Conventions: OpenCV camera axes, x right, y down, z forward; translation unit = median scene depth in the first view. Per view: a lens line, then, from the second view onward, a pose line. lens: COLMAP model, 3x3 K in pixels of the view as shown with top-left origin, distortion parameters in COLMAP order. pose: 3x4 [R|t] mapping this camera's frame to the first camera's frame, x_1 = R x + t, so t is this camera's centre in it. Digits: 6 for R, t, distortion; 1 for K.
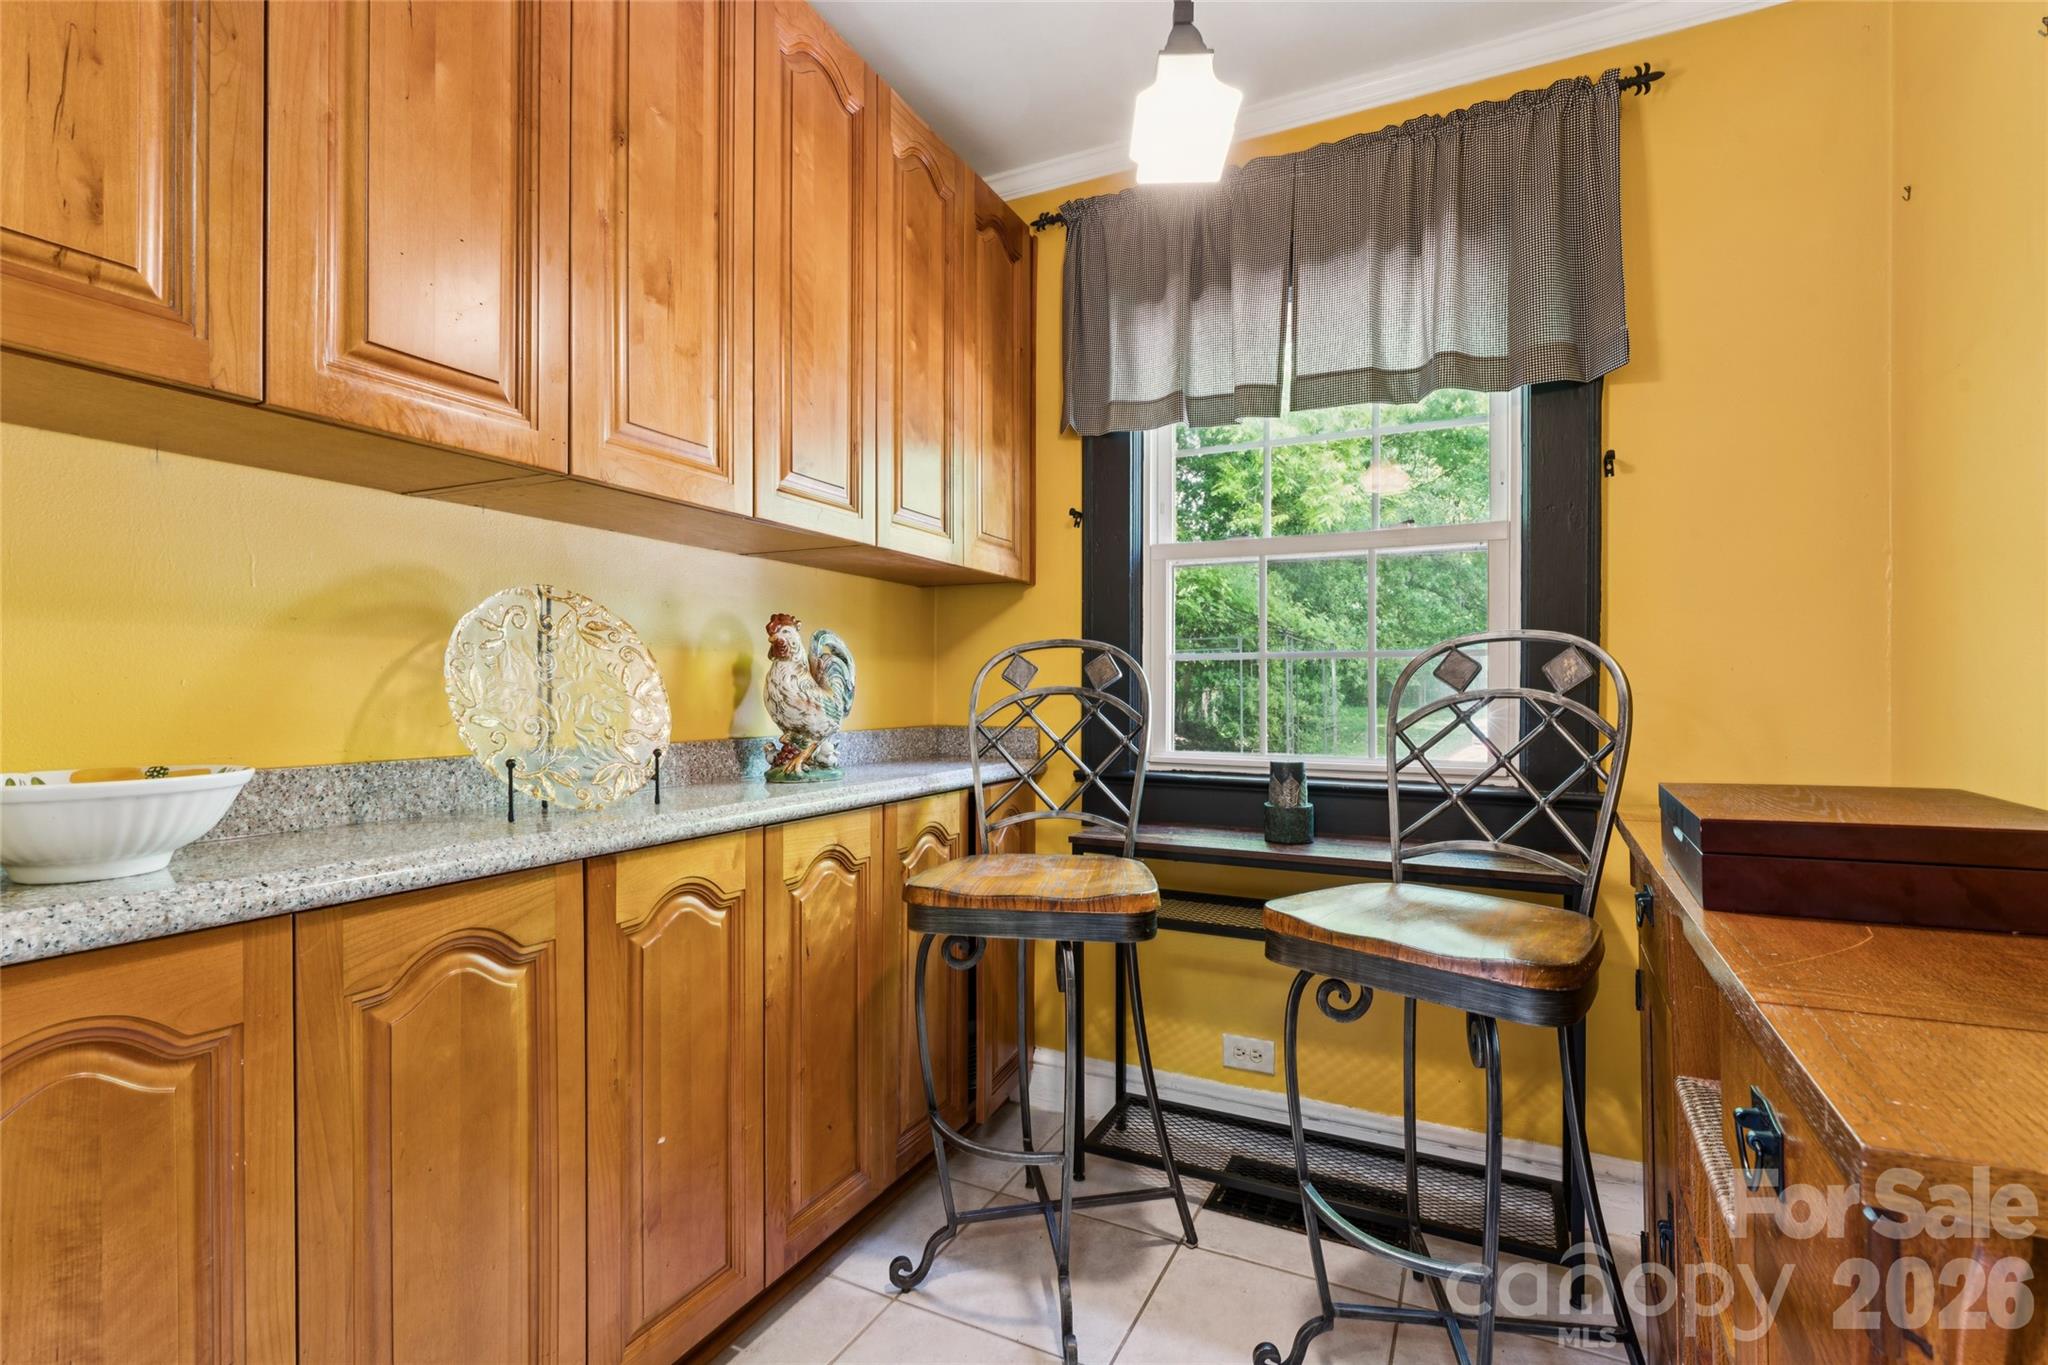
lens RADIAL K [[950.0, 0, 1024.3], [0, 950.0, 672.5], [0, 0, 1]] dist [-0.002577, -0.000588]
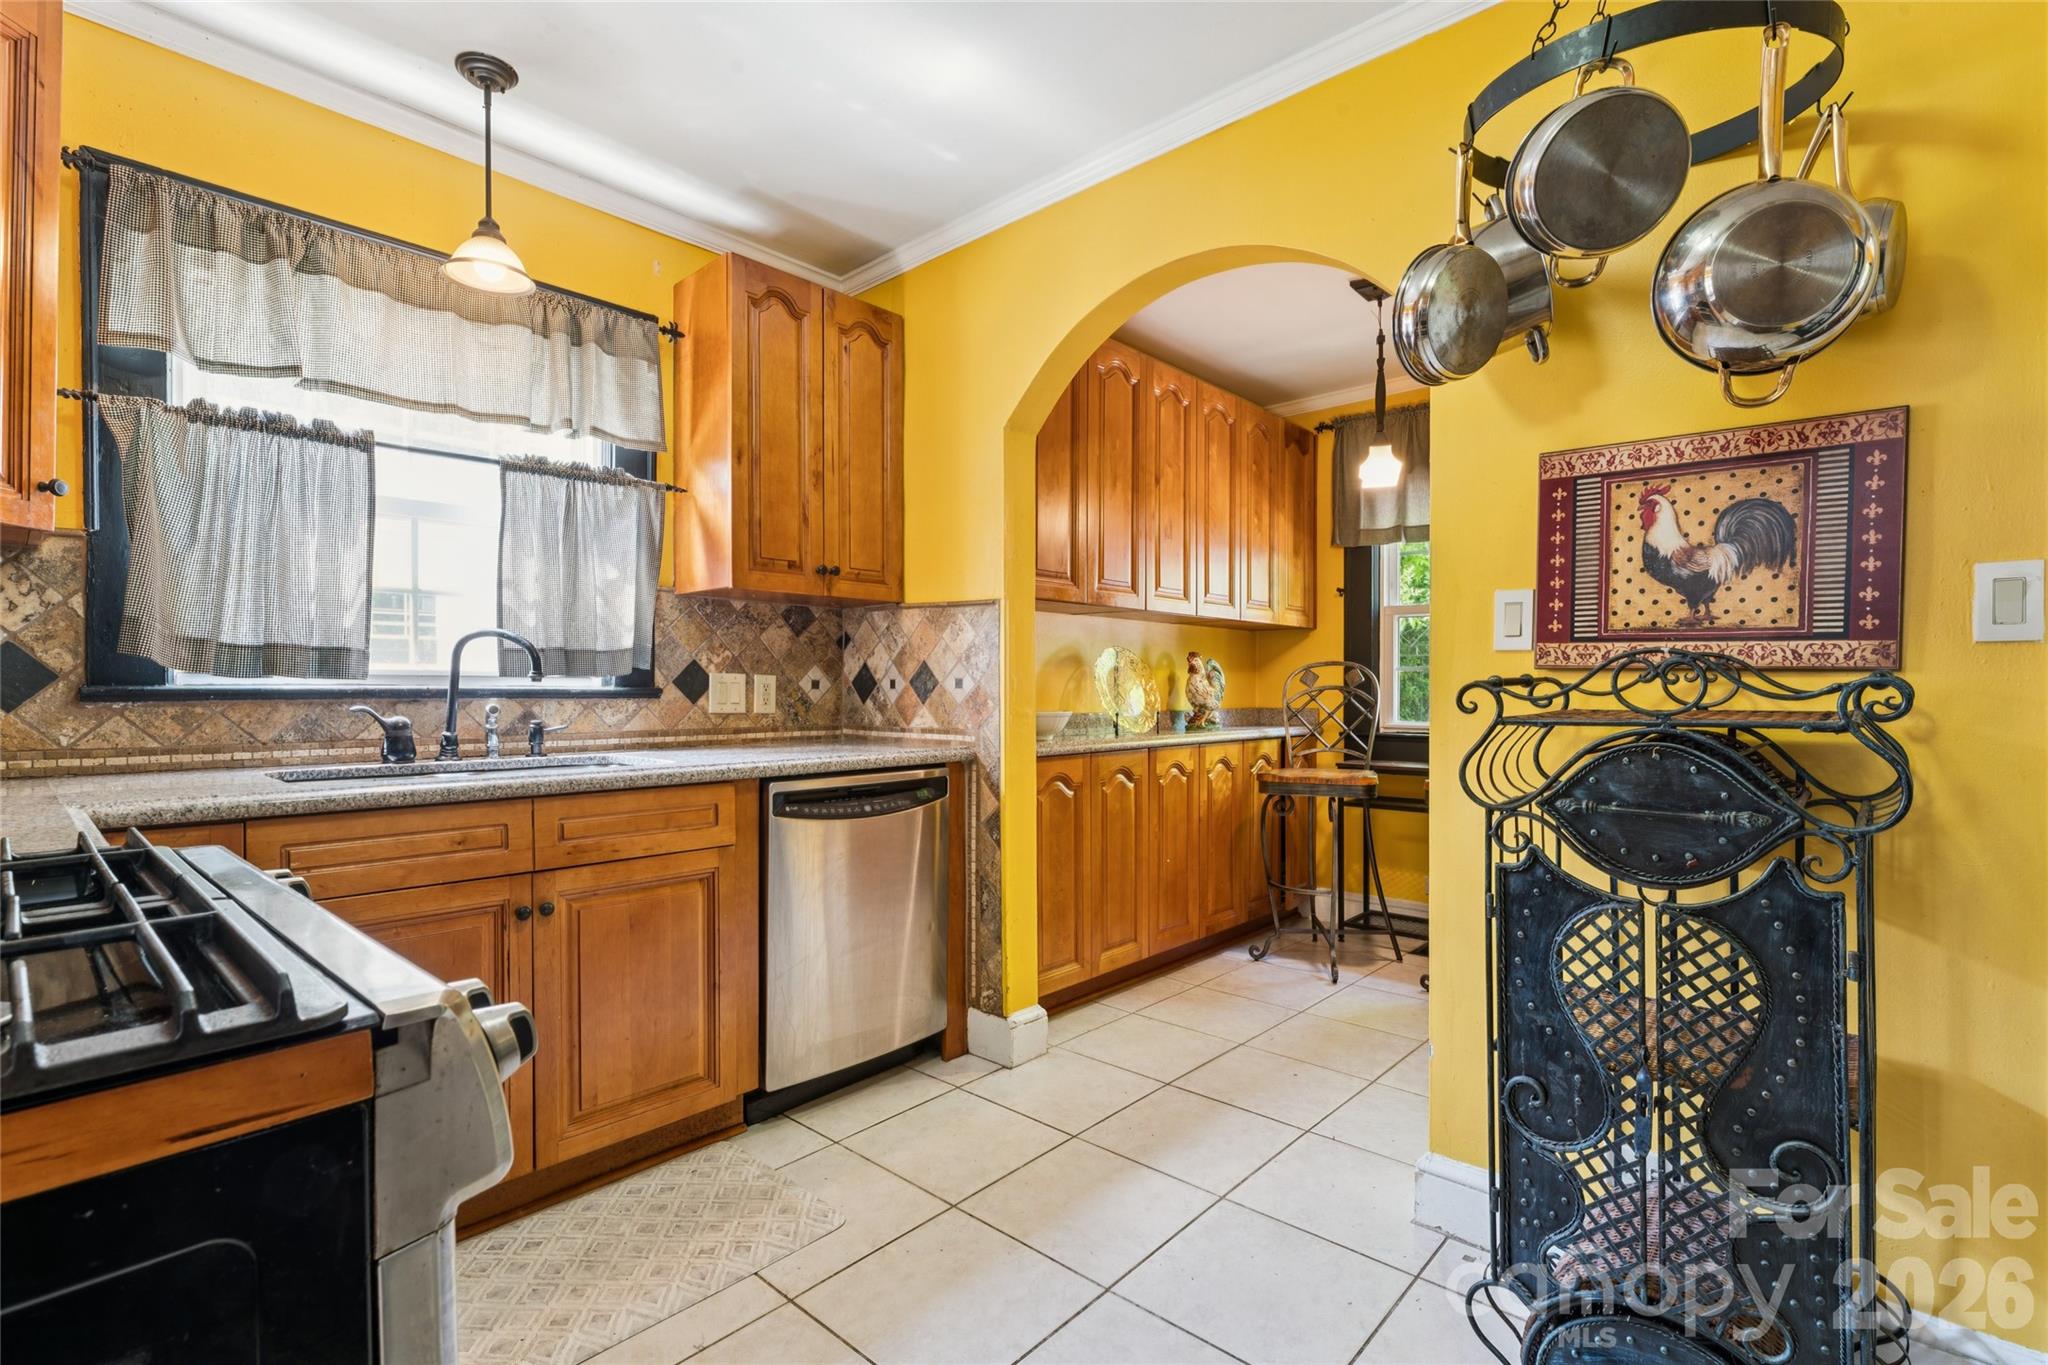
lens RADIAL K [[946.7, 0, 1017.4], [0, 946.7, 688.6], [0, 0, 1]] dist [-0.000139, -0.000286]
pose [[0.958912, -0.001287, -0.283702, -0.030223], [0.005388, 0.999892, 0.013678, -0.010233], [0.283653, -0.014645, 0.958815, -1.122581]]
